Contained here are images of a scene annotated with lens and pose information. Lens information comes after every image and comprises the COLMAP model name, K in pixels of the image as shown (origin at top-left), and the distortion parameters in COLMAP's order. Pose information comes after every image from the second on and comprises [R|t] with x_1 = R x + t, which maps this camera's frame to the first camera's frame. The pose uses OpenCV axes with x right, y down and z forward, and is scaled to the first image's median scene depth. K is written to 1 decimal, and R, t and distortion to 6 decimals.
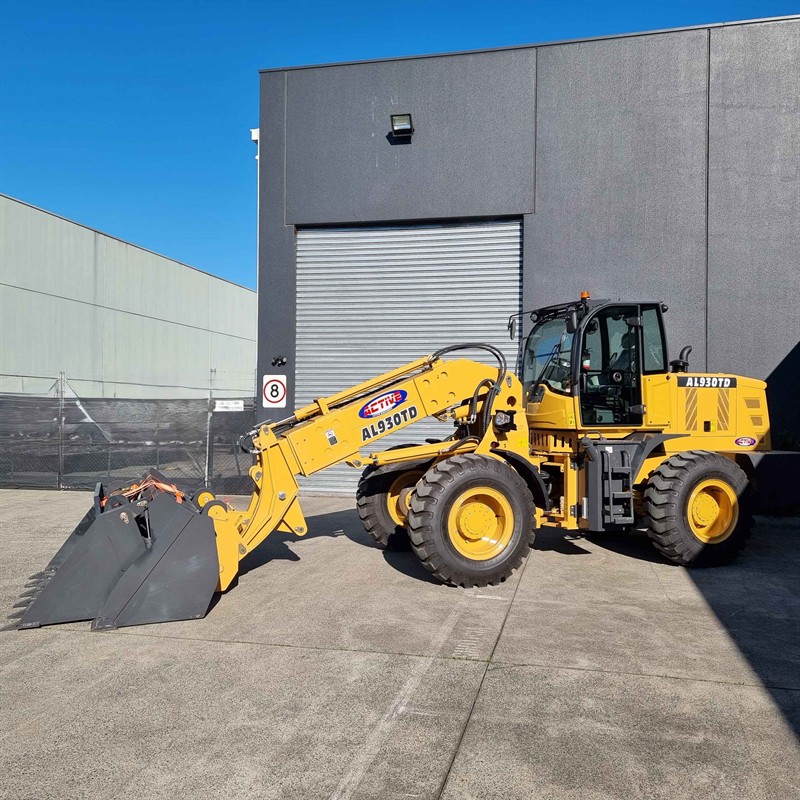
lens RADIAL K [[743.4, 0, 407.6], [0, 743.4, 390.2], [0, 0, 1]] dist [0.052273, 0.000000]
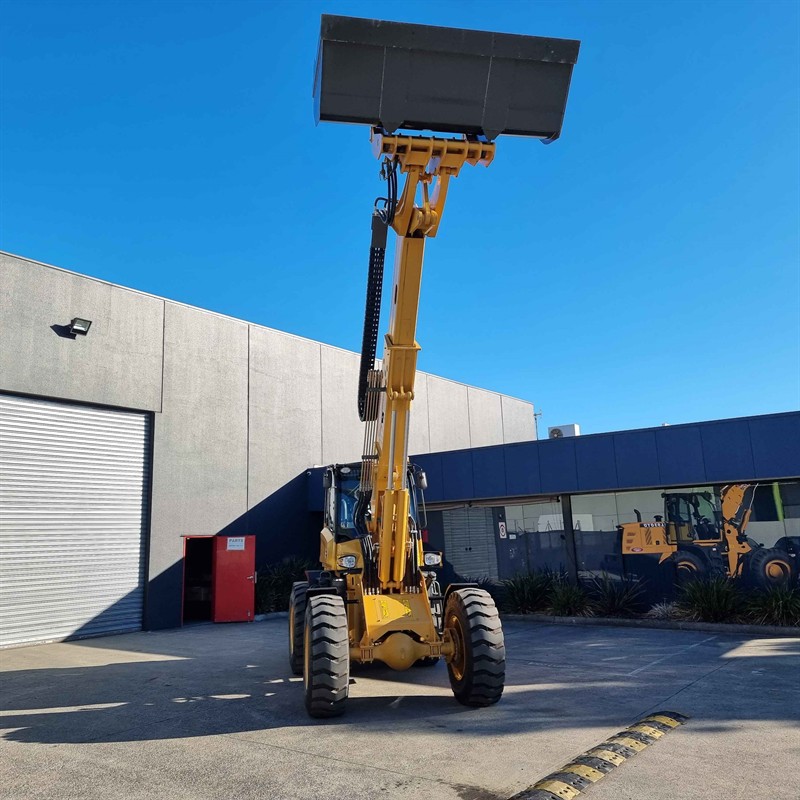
lens RADIAL K [[743.4, 0, 401.8], [0, 743.4, 390.2], [0, 0, 1]] dist [0.052273, 0.000000]
pose [[0.401993, 0.162679, 0.901076, -1.998781], [0.013851, 0.982898, -0.183630, -0.027357], [-0.915538, 0.086299, 0.392865, 0.055088]]
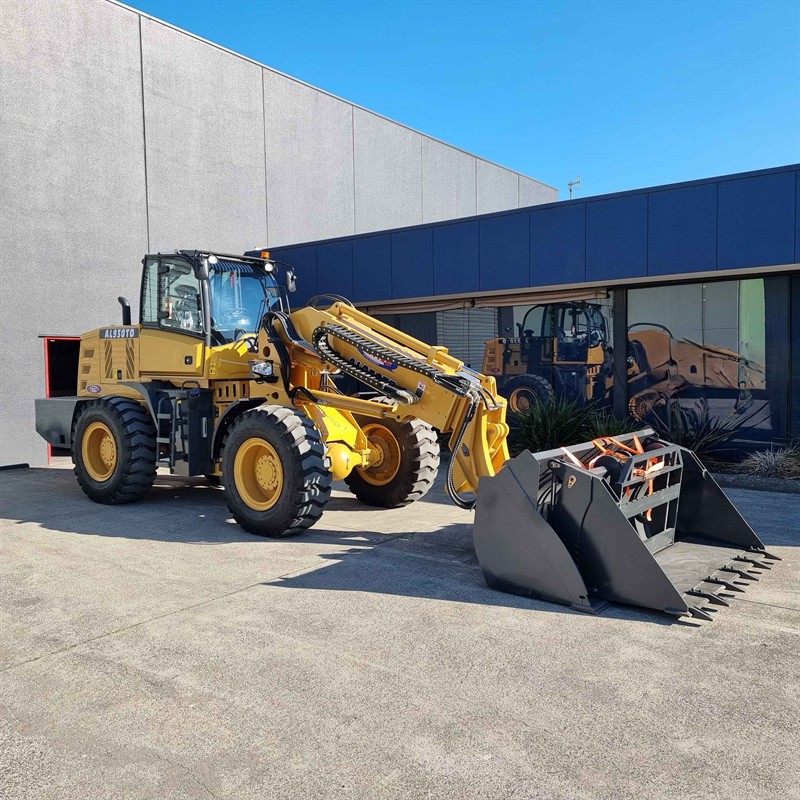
lens RADIAL K [[743.4, 0, 394.8], [0, 743.4, 392.6], [0, 0, 1]] dist [0.052273, 0.000000]
pose [[0.411493, -0.051644, 0.909949, -0.998694], [-0.005585, 0.998232, 0.059181, 0.011464], [-0.911396, -0.029435, 0.410477, 0.392669]]
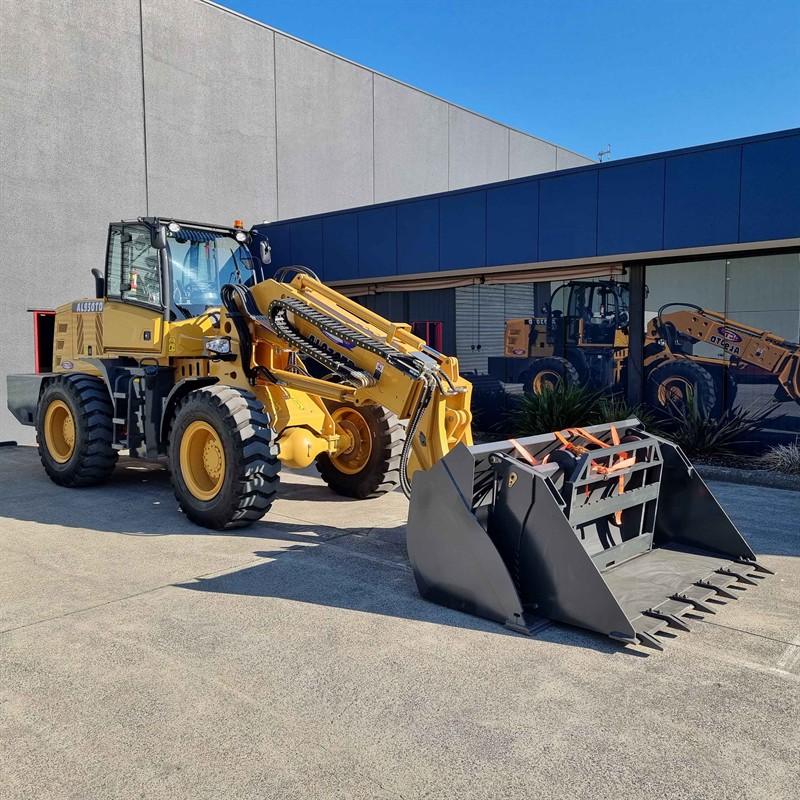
lens RADIAL K [[743.4, 0, 403.1], [0, 743.4, 388.1], [0, 0, 1]] dist [0.052273, 0.000000]
pose [[0.468131, -0.061887, 0.881489, -0.827697], [-0.016451, 0.996761, 0.078717, 0.016585], [-0.883506, -0.051351, 0.465597, 0.310135]]
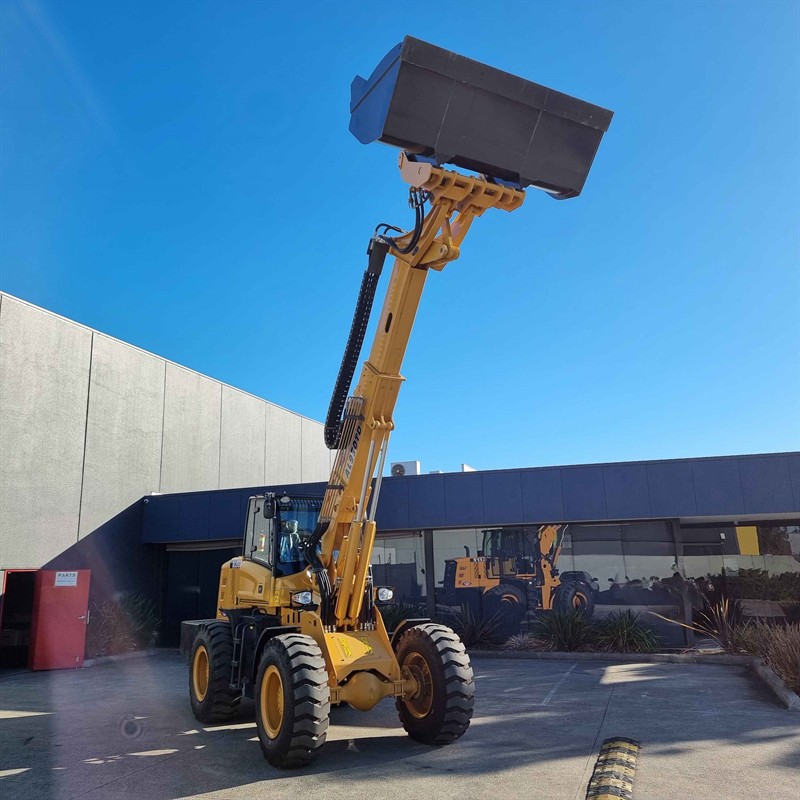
lens RADIAL K [[743.4, 0, 408.2], [0, 743.4, 394.7], [0, 0, 1]] dist [0.052273, 0.000000]
pose [[0.092177, 0.216340, 0.971957, -2.082713], [0.003630, 0.976033, -0.217591, -0.031605], [-0.995736, 0.023585, 0.089183, 0.462541]]
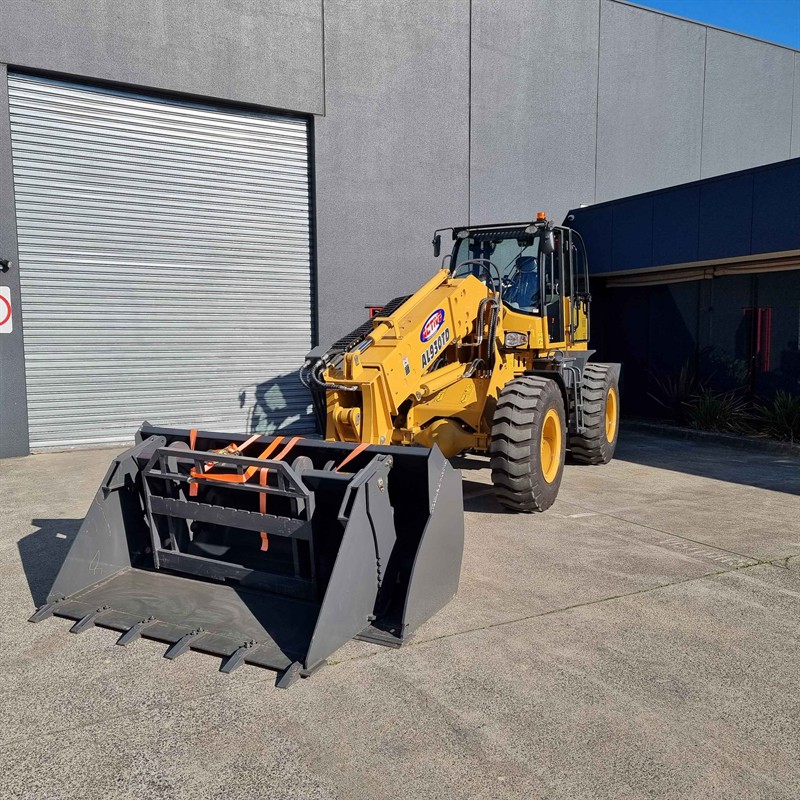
lens RADIAL K [[743.4, 0, 389.6], [0, 743.4, 404.8], [0, 0, 1]] dist [0.052273, 0.000000]
pose [[0.748023, -0.075912, 0.659317, -0.866697], [-0.003628, 0.992954, 0.118441, 0.011161], [-0.663663, -0.090988, 0.742477, 0.505887]]
